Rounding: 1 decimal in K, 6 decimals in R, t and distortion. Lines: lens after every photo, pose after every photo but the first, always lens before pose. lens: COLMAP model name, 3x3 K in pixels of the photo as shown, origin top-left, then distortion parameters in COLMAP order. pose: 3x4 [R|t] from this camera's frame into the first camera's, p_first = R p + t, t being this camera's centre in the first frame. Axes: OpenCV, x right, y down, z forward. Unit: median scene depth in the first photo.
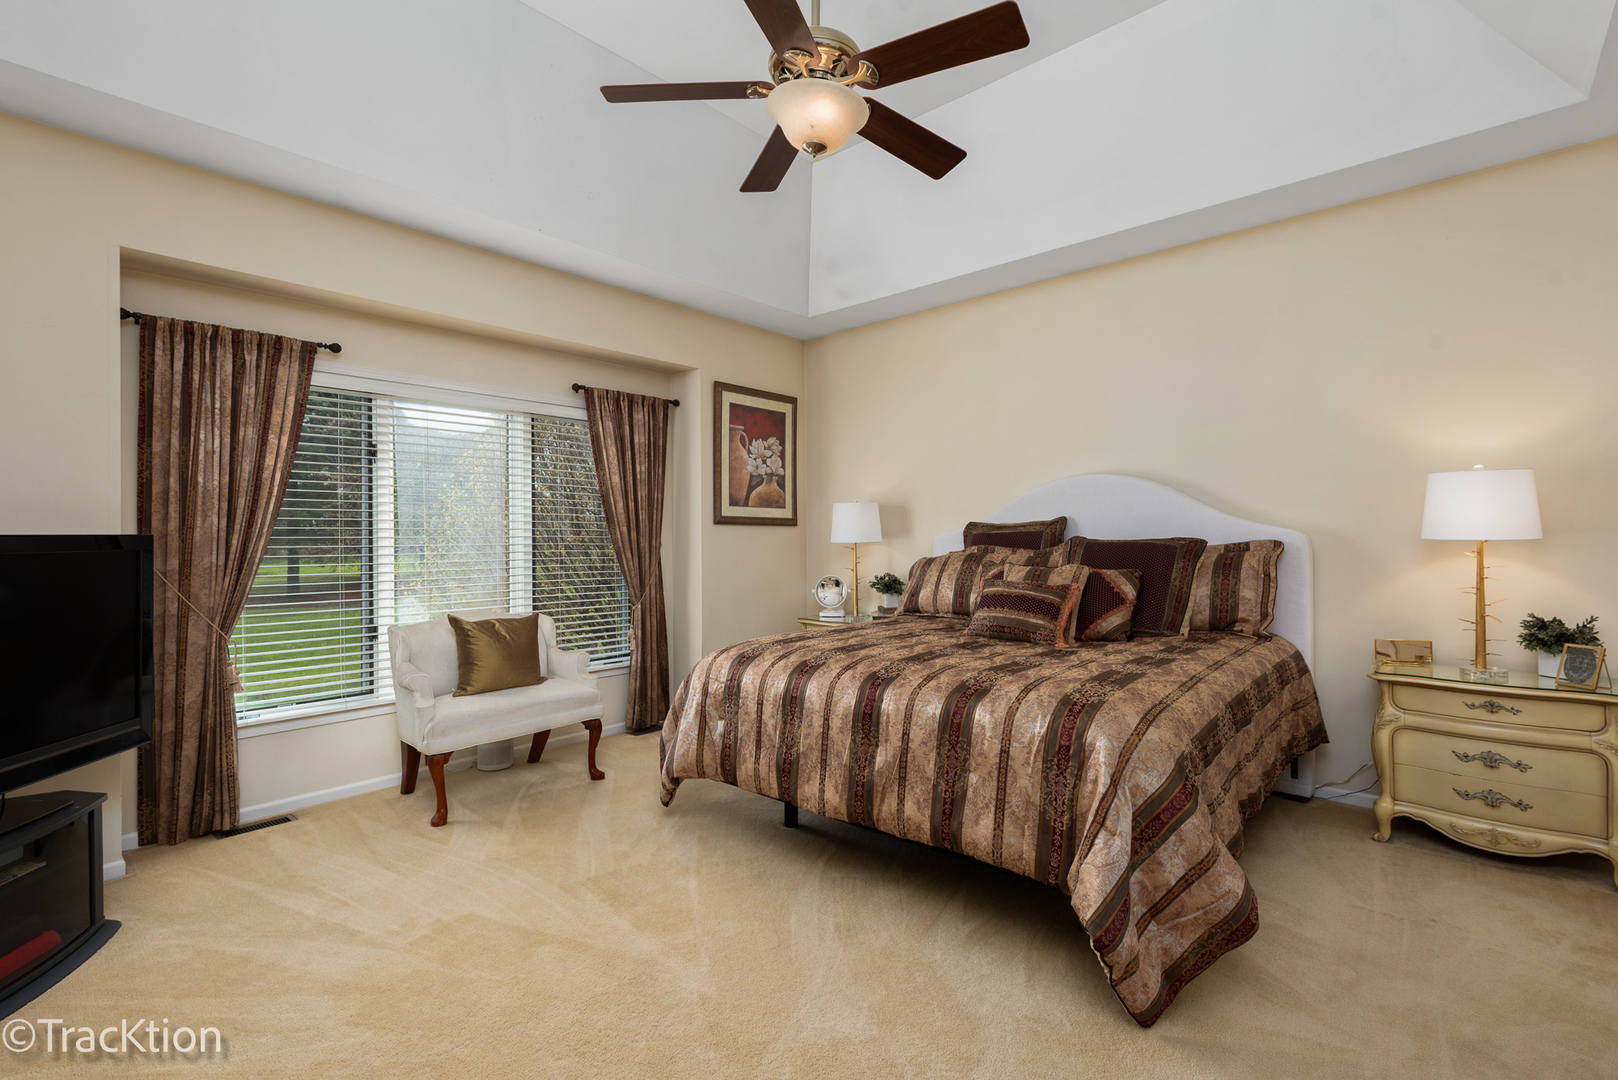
lens RADIAL K [[722.8, 0, 809.0], [0, 722.8, 540.0], [0, 0, 1]] dist [0.002268, 0.000268]
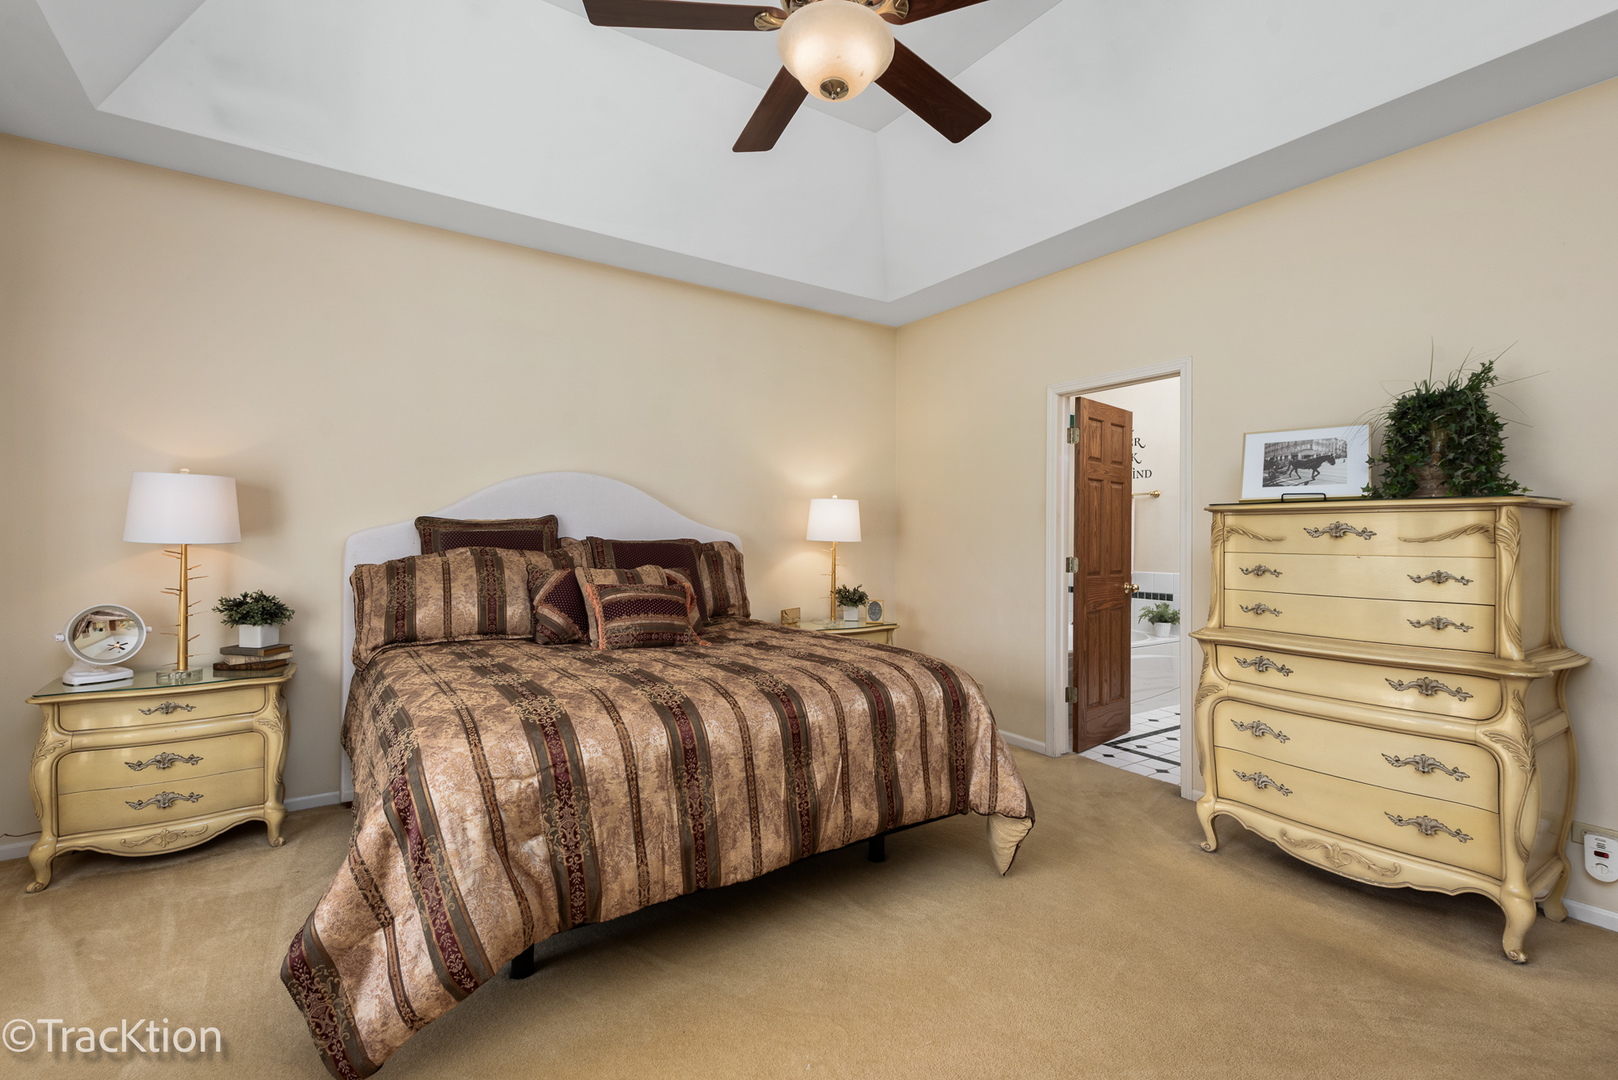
lens RADIAL K [[738.8, 0, 809.0], [0, 738.8, 540.0], [0, 0, 1]] dist [0.000024, -0.000069]
pose [[0.234952, 0.005010, 0.971994, -0.749717], [-0.004040, 0.999983, -0.004178, 0.003722], [-0.971999, -0.002945, 0.234968, 0.716683]]
